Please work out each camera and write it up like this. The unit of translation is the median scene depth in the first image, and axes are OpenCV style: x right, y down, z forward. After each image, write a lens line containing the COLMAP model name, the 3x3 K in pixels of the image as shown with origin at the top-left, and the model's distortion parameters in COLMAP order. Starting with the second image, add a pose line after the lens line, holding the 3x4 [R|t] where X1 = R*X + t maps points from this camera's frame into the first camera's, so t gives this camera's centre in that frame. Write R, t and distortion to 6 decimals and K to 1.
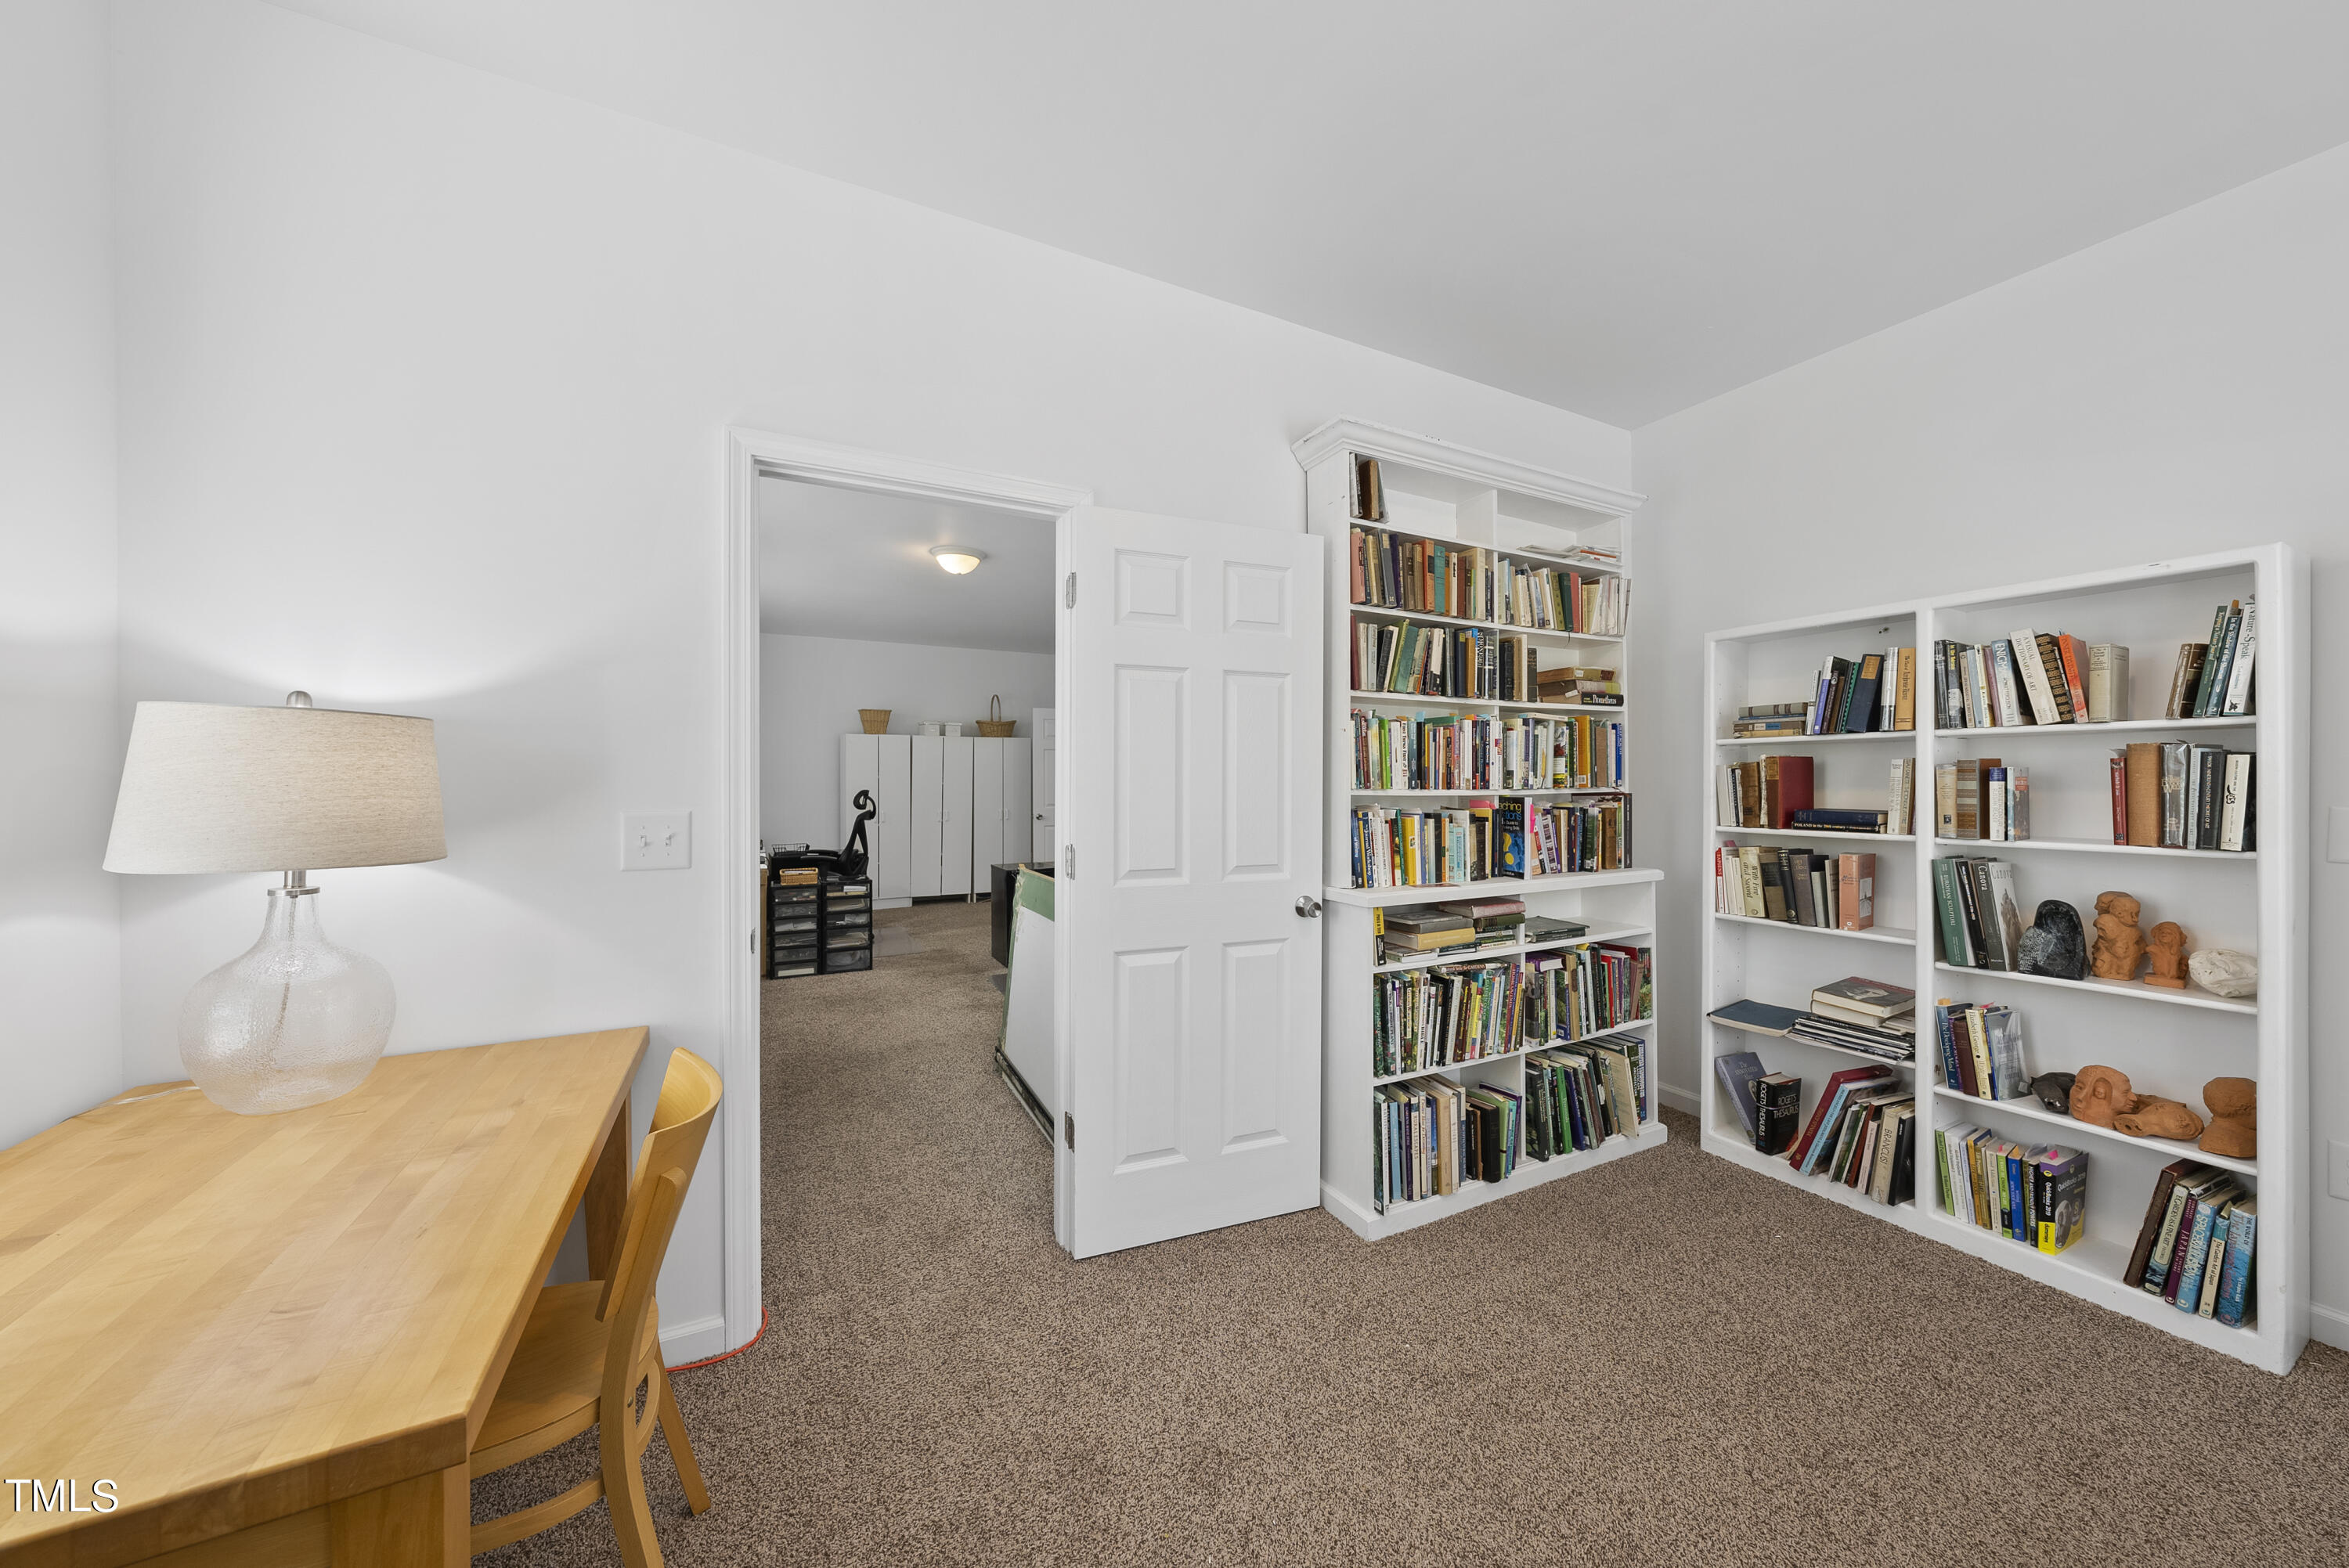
lens RADIAL K [[801.2, 0, 1173.3], [0, 801.2, 776.2], [0, 0, 1]] dist [0.000149, 0.000043]
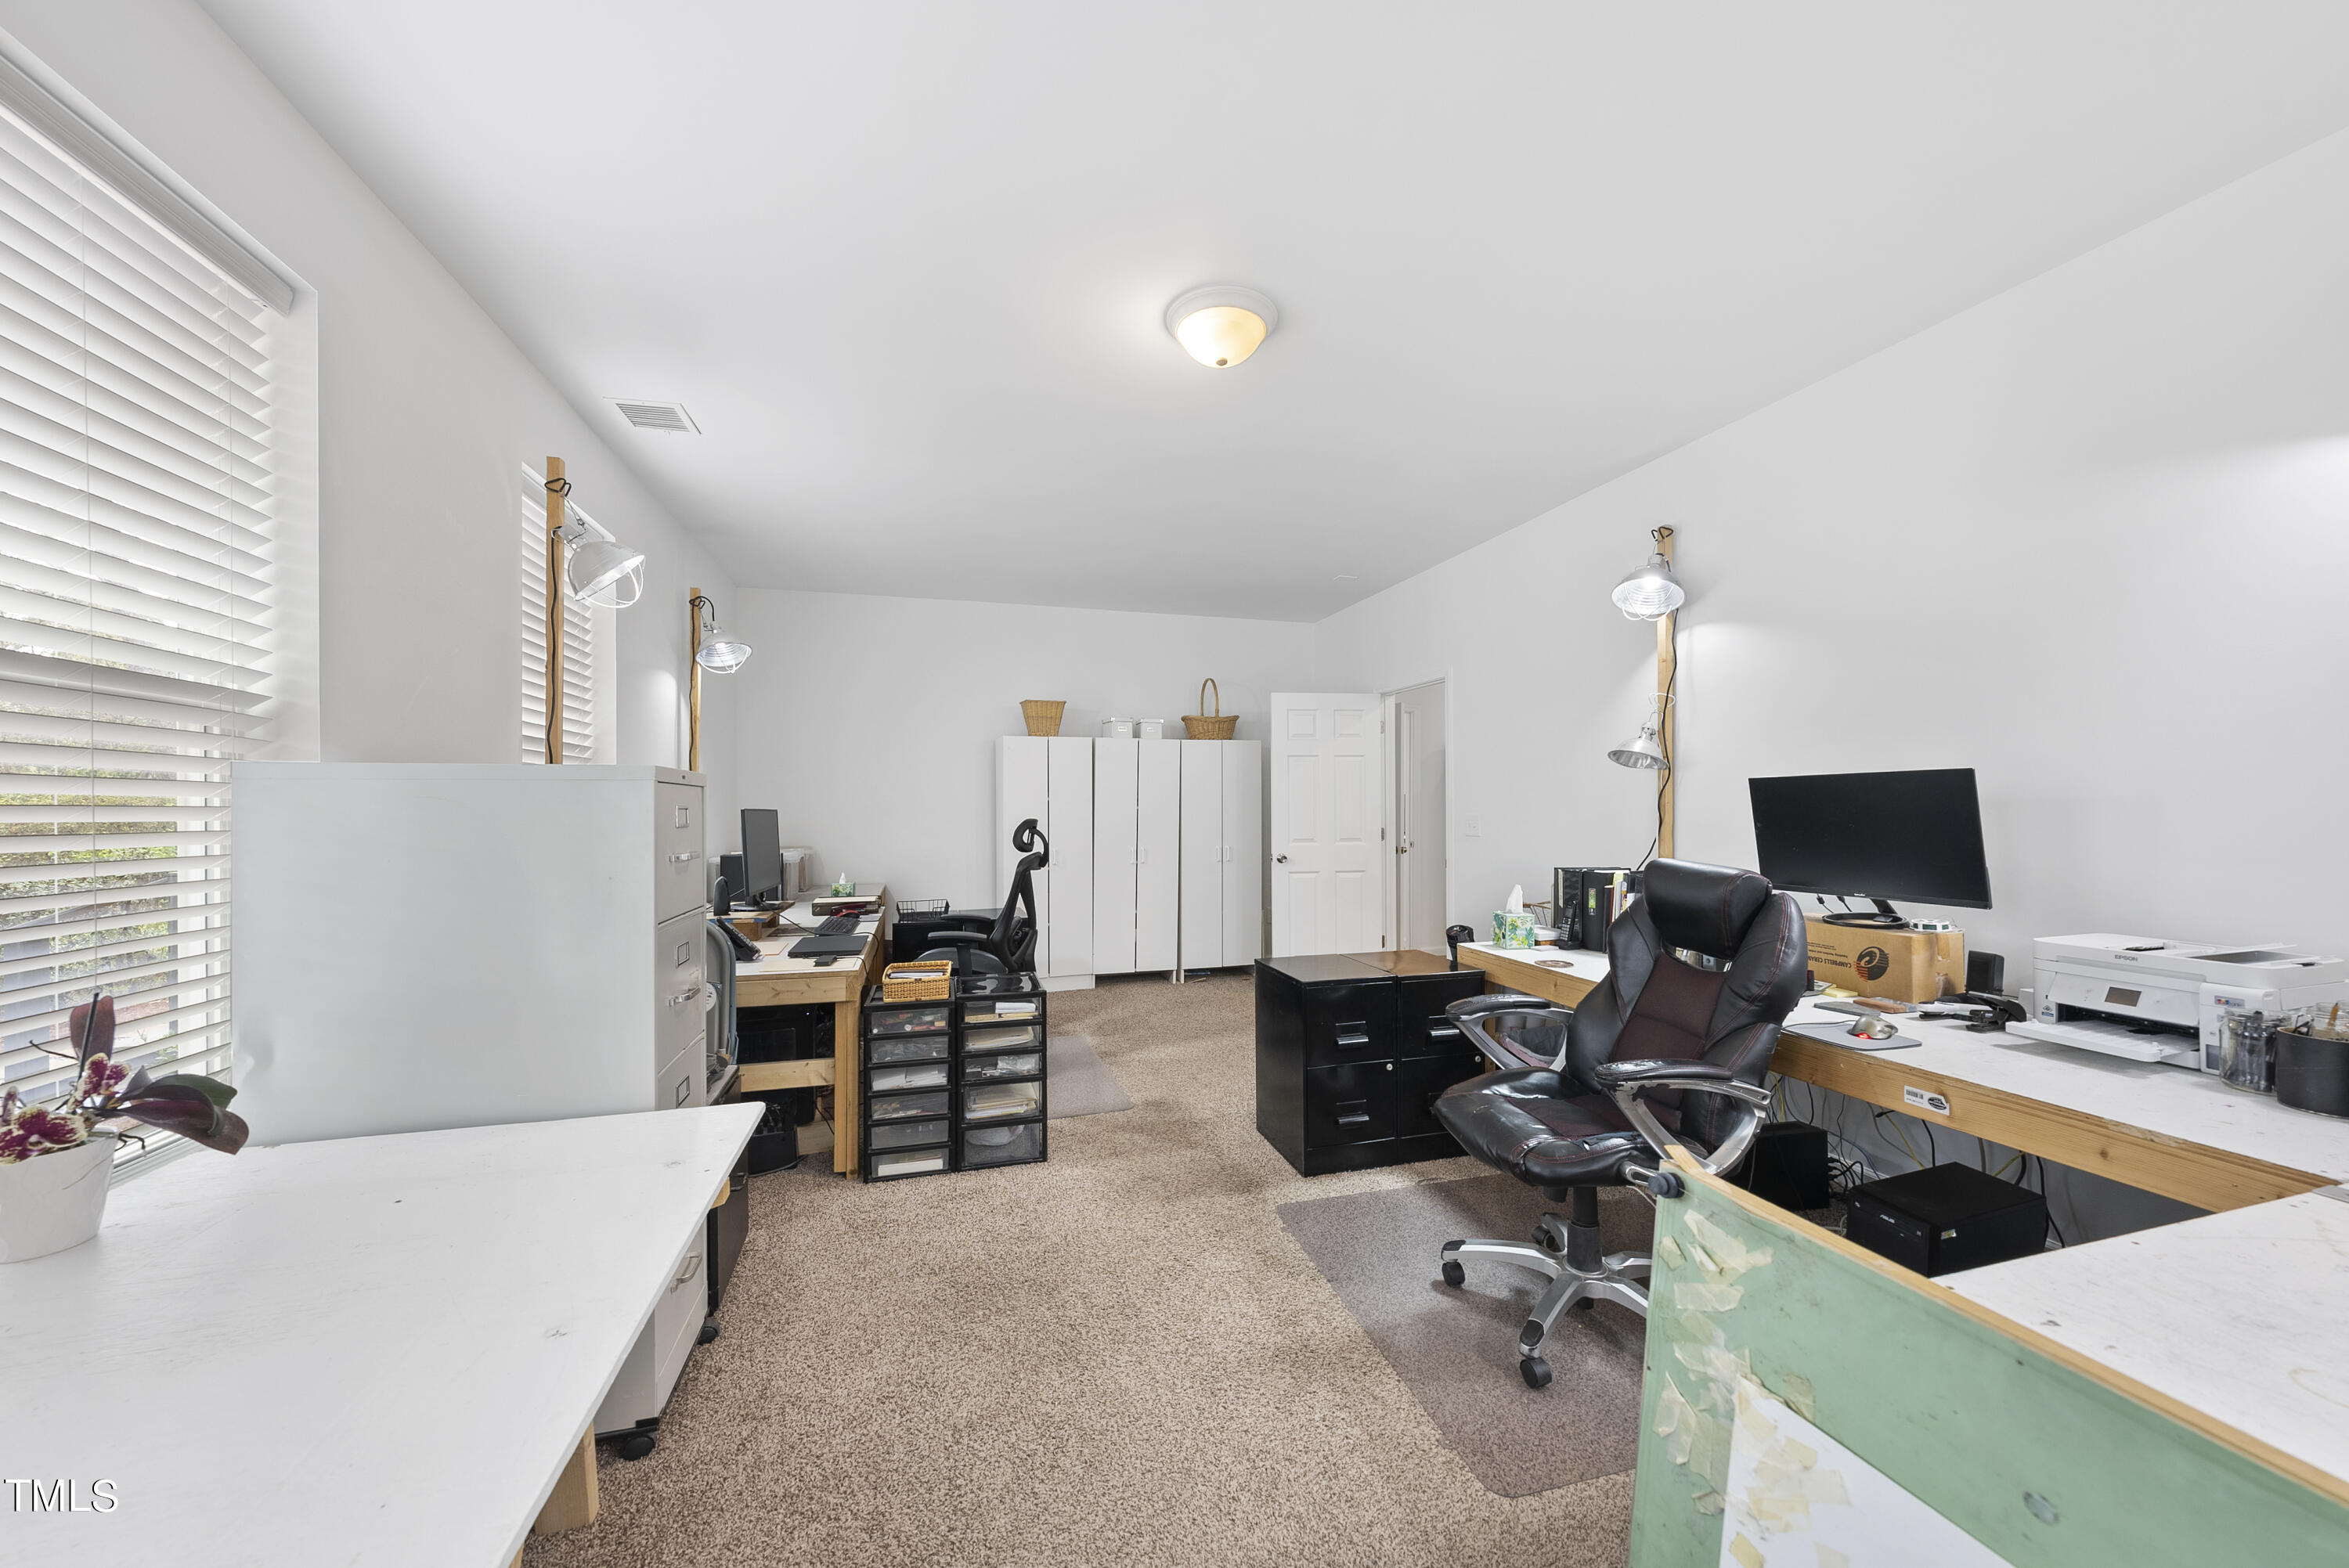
lens RADIAL K [[801.2, 0, 1171.2], [0, 801.2, 803.6], [0, 0, 1]] dist [0.000149, 0.000043]
pose [[0.982441, -0.001141, -0.186570, -0.180678], [0.002258, 0.999981, 0.005773, 0.001958], [0.186560, -0.006093, 0.982425, 0.457888]]
